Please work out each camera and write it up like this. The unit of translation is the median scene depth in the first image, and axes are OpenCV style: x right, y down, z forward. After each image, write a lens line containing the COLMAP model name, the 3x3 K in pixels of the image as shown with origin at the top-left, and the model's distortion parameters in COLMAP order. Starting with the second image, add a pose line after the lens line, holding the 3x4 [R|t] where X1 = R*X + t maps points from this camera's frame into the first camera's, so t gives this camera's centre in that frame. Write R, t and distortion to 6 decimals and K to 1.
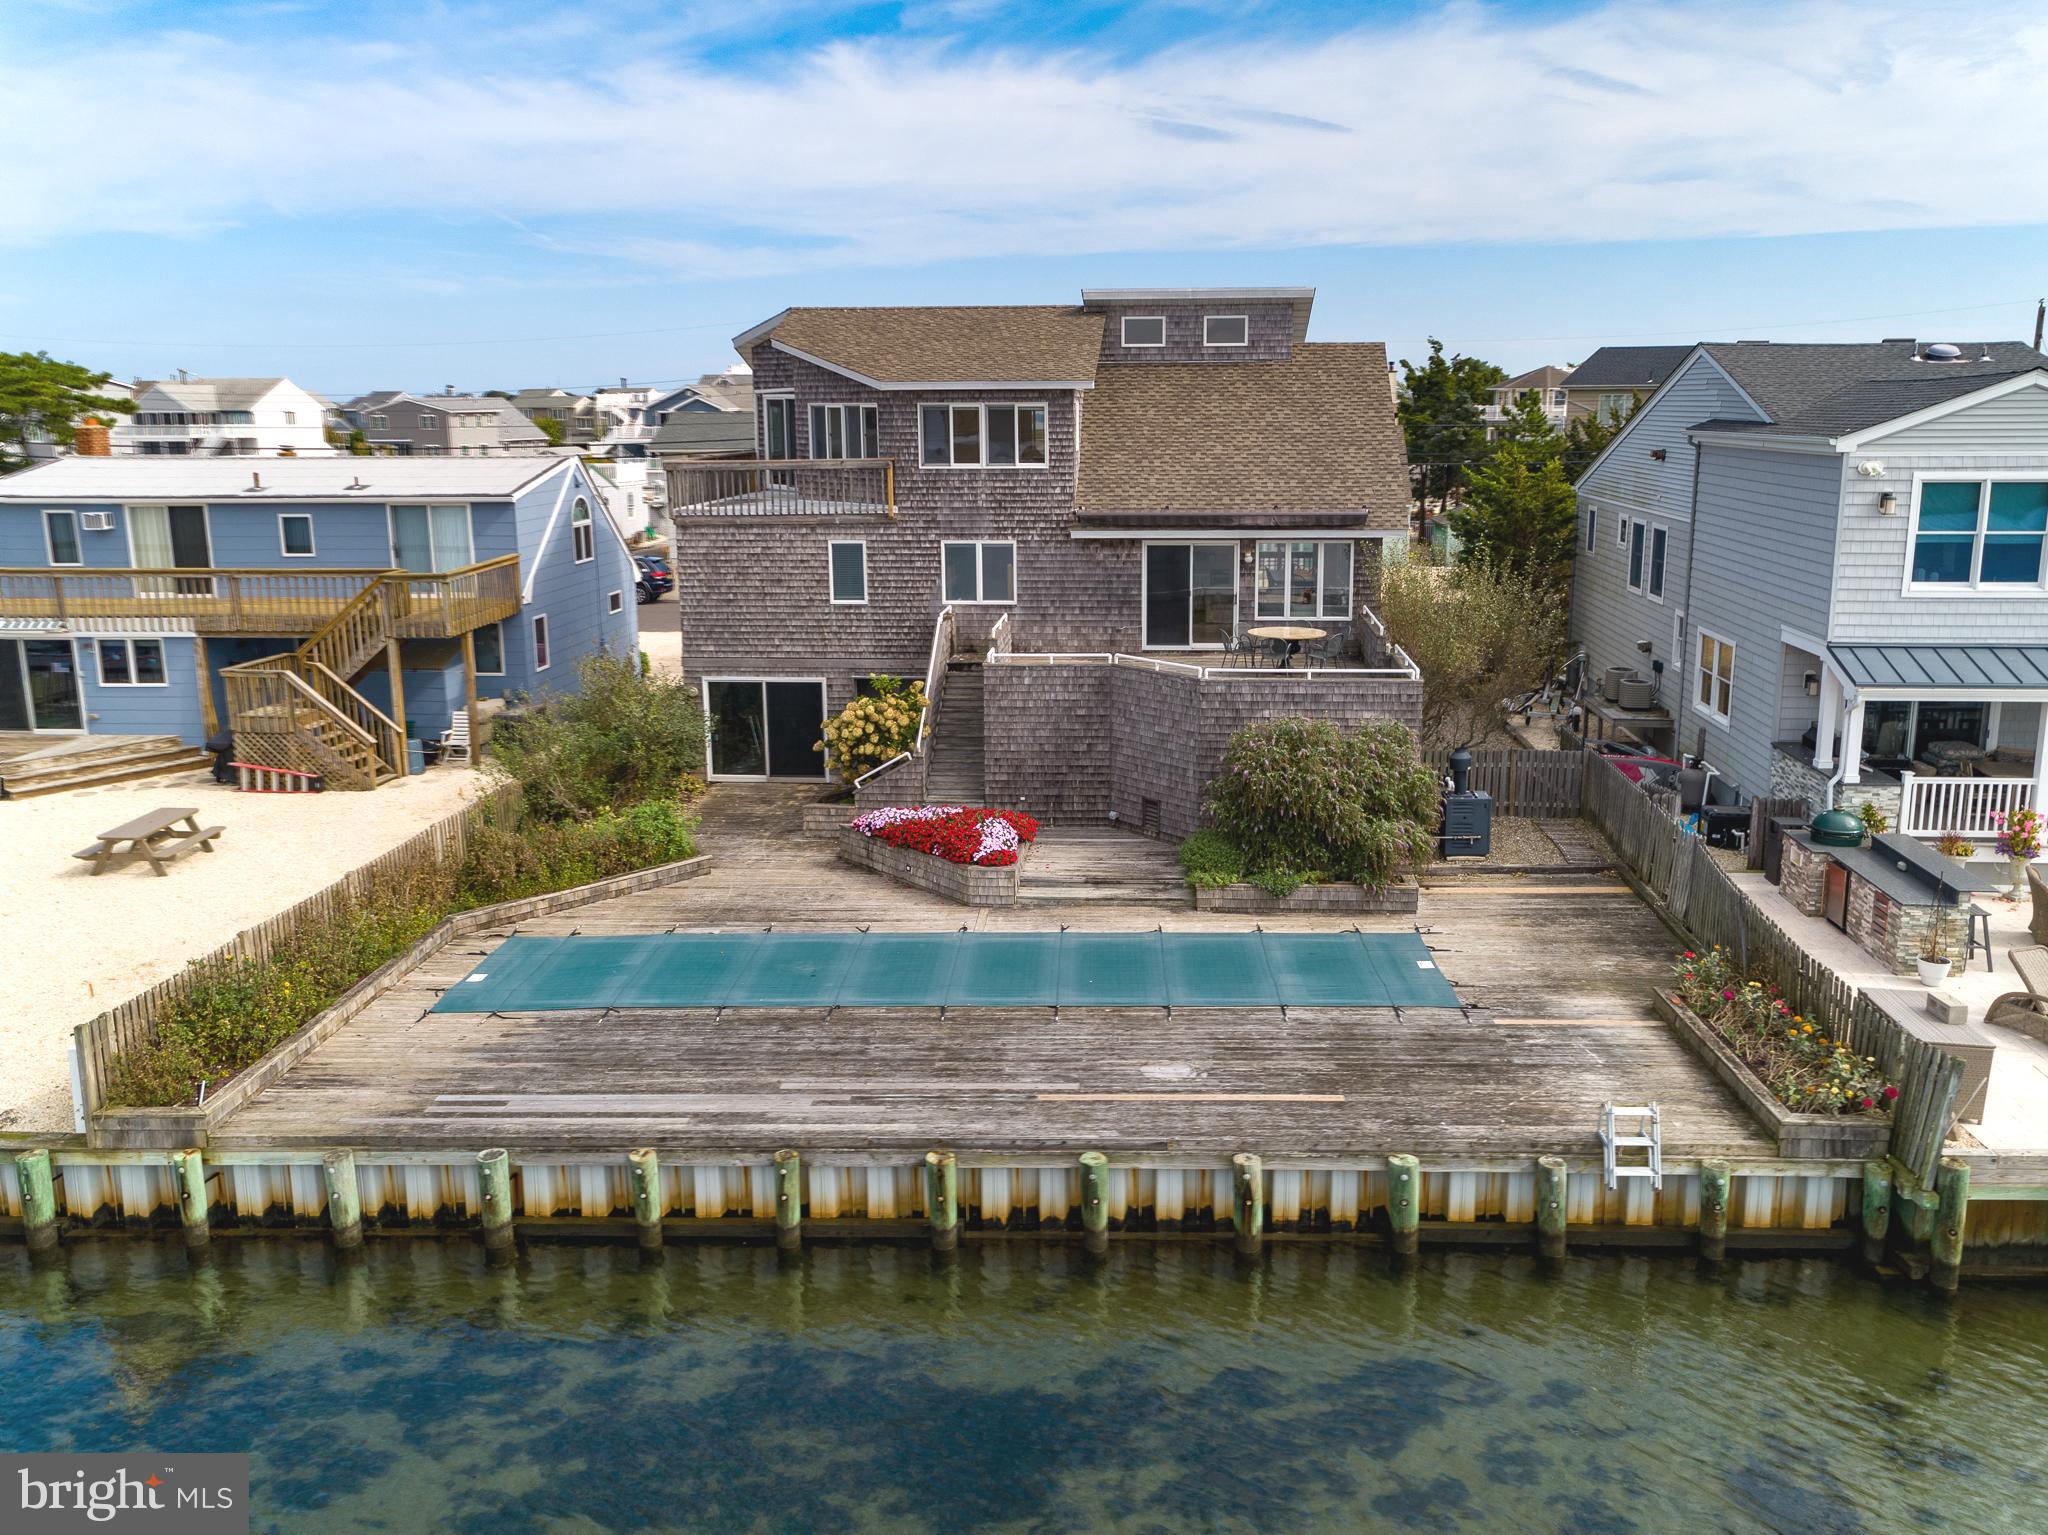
lens RADIAL K [[1625.2, 0, 1083.6], [0, 1625.2, 715.1], [0, 0, 1]] dist [0.022945, 0.007097]
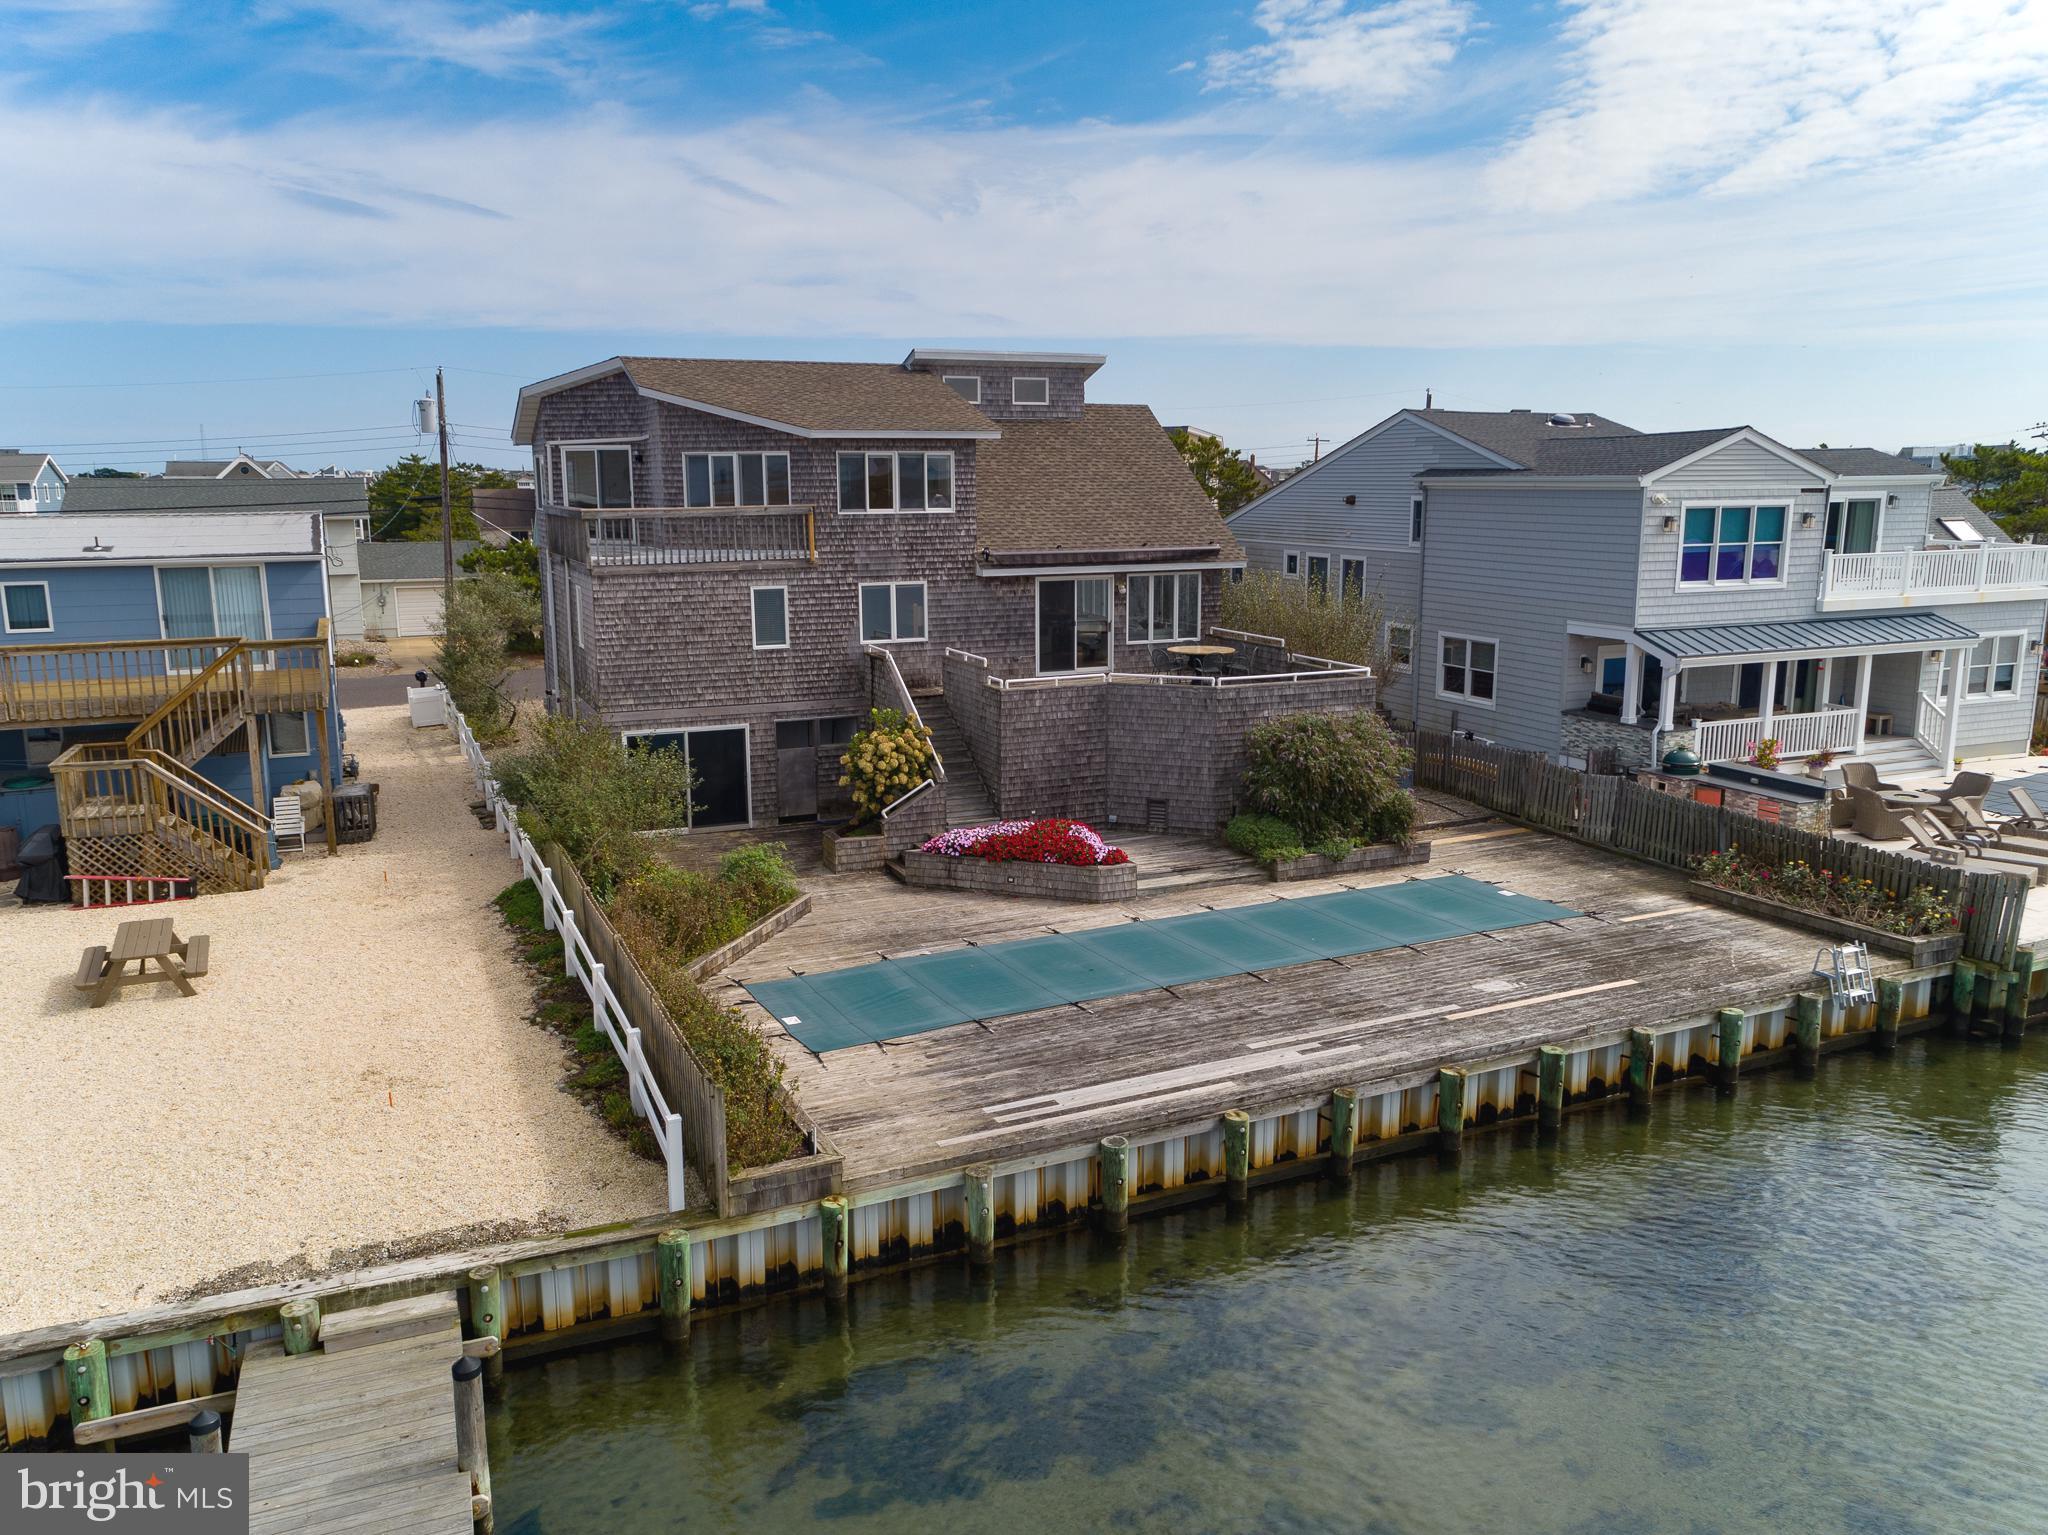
lens RADIAL K [[1540.5, 0, 1023.1], [0, 1540.5, 760.5], [0, 0, 1]] dist [0.021434, 0.006331]
pose [[0.890687, -0.081762, 0.447205, -0.563178], [0.087238, 0.996152, 0.008376, 0.008640], [-0.446169, 0.031553, 0.894392, 0.091623]]
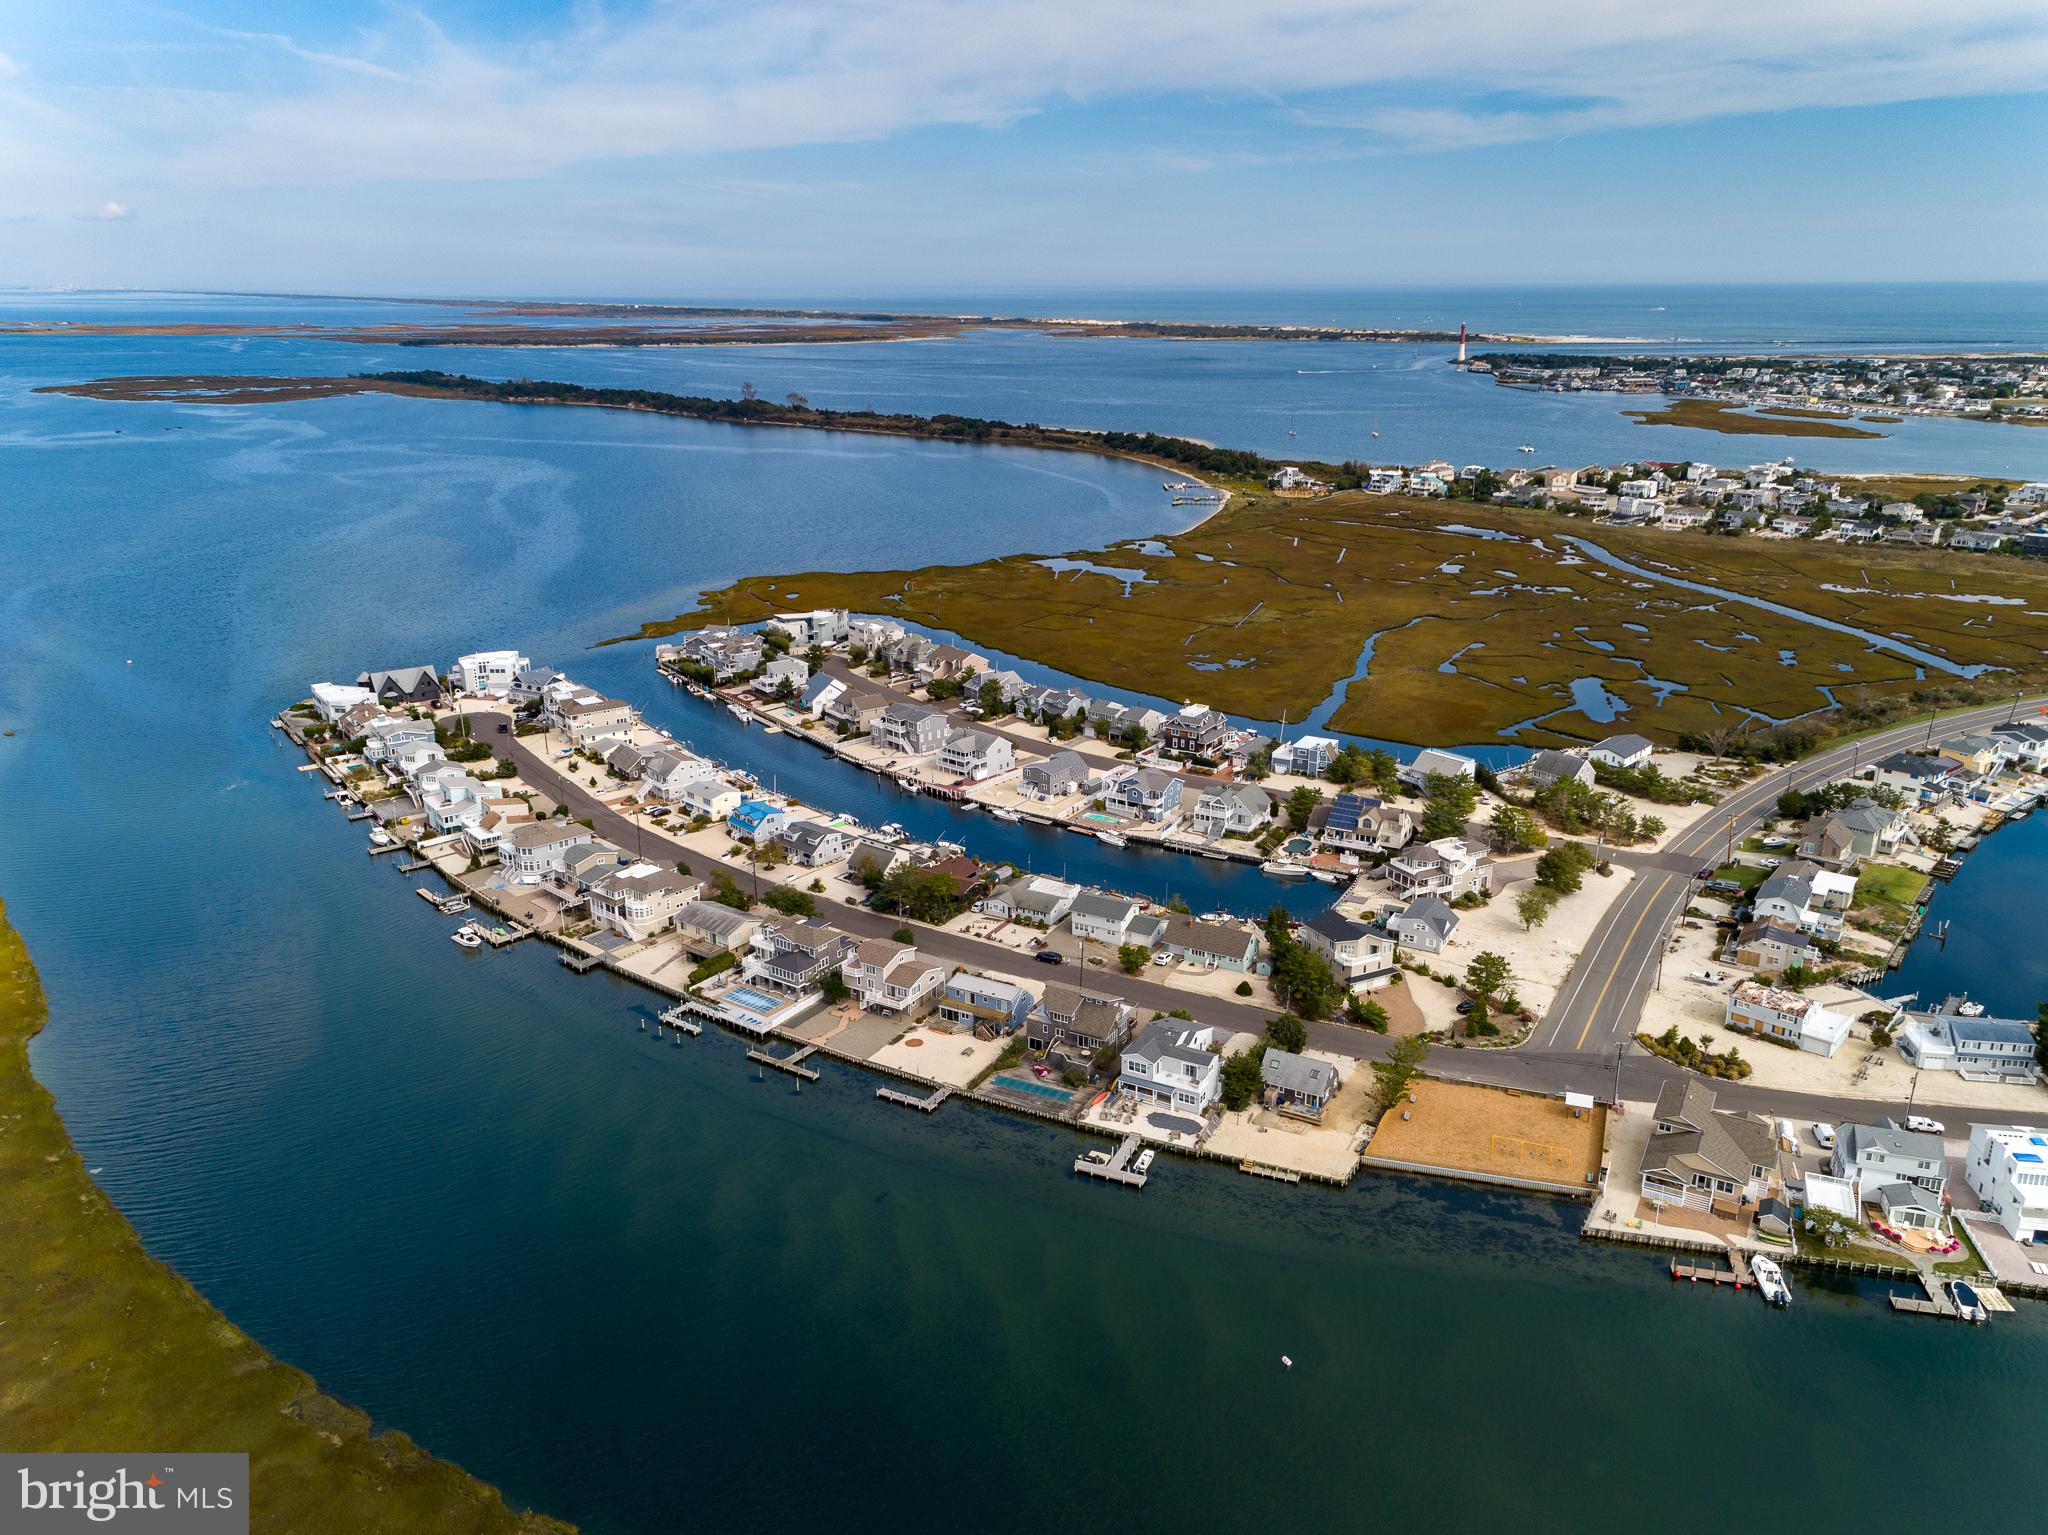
lens RADIAL K [[1540.5, 0, 1023.1], [0, 1540.5, 760.5], [0, 0, 1]] dist [0.021434, 0.006331]
pose [[0.901981, 0.133163, -0.410728, 3.447897], [-0.085837, 0.987569, 0.131679, -3.044965], [0.423157, -0.083517, 0.902199, -7.391845]]
